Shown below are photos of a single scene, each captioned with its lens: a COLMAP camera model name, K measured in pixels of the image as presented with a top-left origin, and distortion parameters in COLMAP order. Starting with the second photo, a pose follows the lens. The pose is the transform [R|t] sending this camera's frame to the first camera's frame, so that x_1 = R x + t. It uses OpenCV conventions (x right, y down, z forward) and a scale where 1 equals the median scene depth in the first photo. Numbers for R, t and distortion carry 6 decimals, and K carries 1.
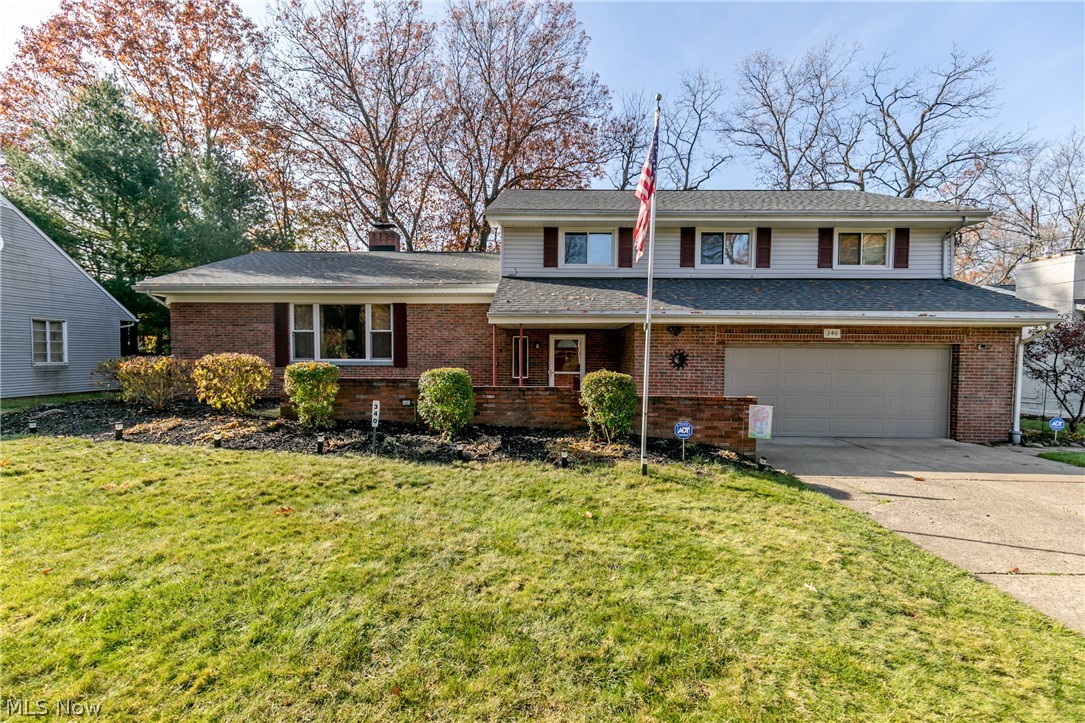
lens RADIAL K [[481.2, 0, 545.5], [0, 481.2, 362.0], [0, 0, 1]] dist [0.007015, -0.001091]
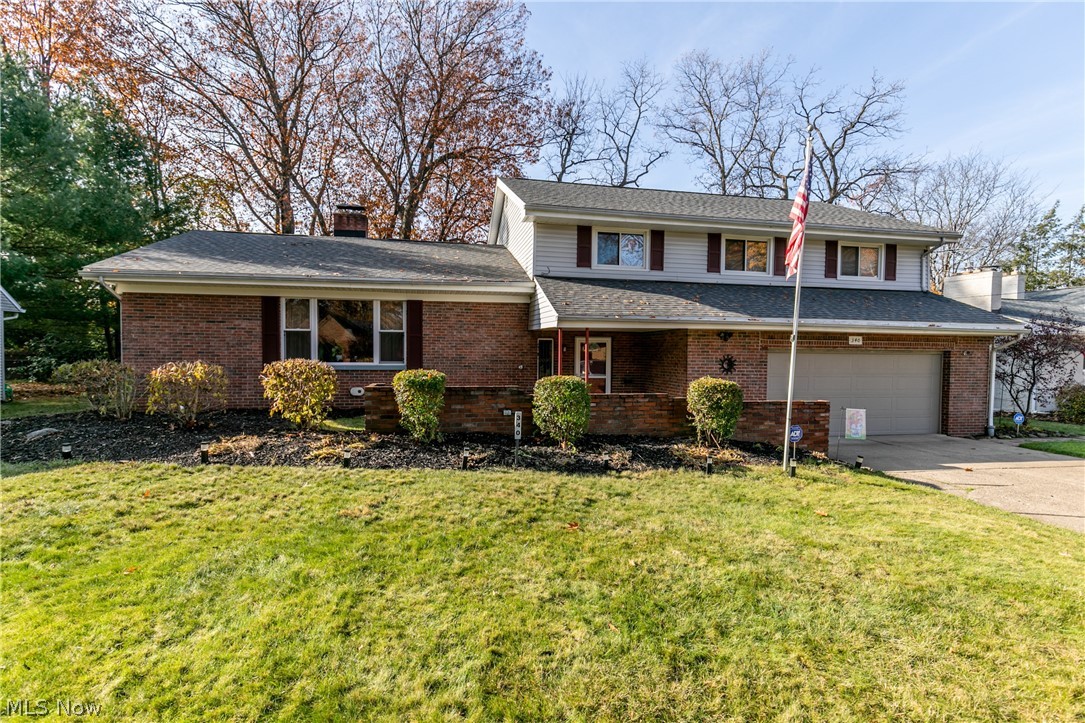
lens RADIAL K [[532.9, 0, 545.9], [0, 532.9, 358.2], [0, 0, 1]] dist [0.000711, -0.000300]
pose [[0.977377, 0.001660, 0.211499, -0.289551], [-0.001155, 0.999996, -0.002510, -0.012724], [-0.211503, 0.002209, 0.977375, -0.023661]]
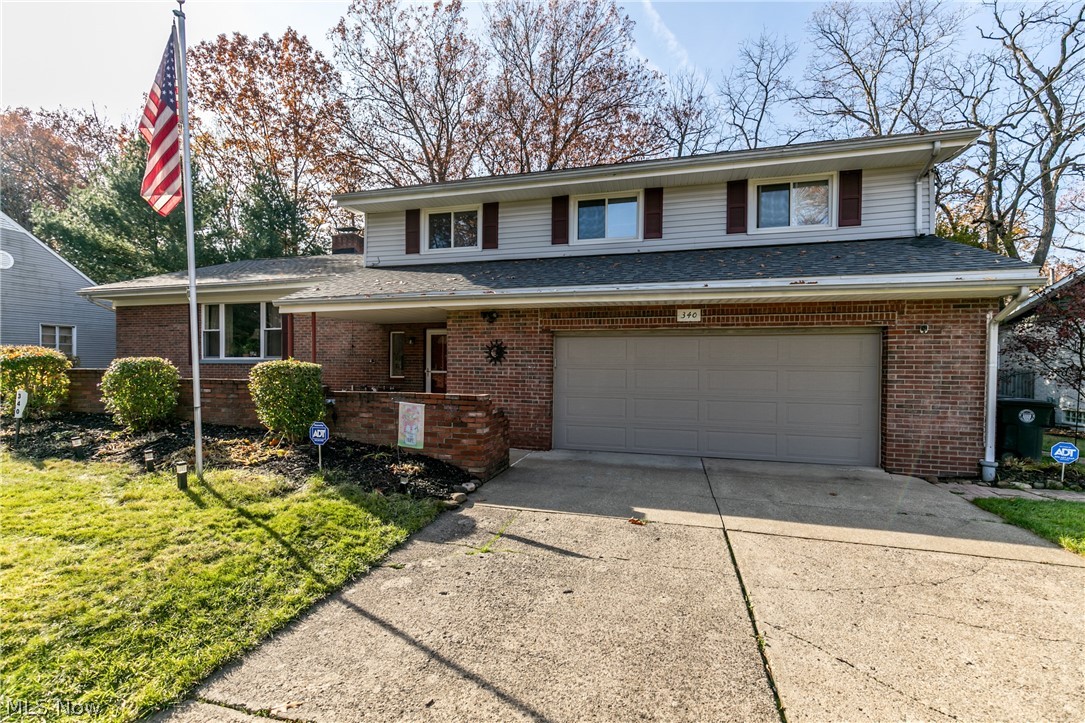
lens RADIAL K [[481.2, 0, 541.9], [0, 481.2, 360.8], [0, 0, 1]] dist [0.007015, -0.001091]
pose [[0.966772, -0.001855, -0.255634, 0.476197], [-0.004482, 0.999697, -0.024205, 0.024526], [0.255601, 0.024547, 0.966471, 0.196184]]
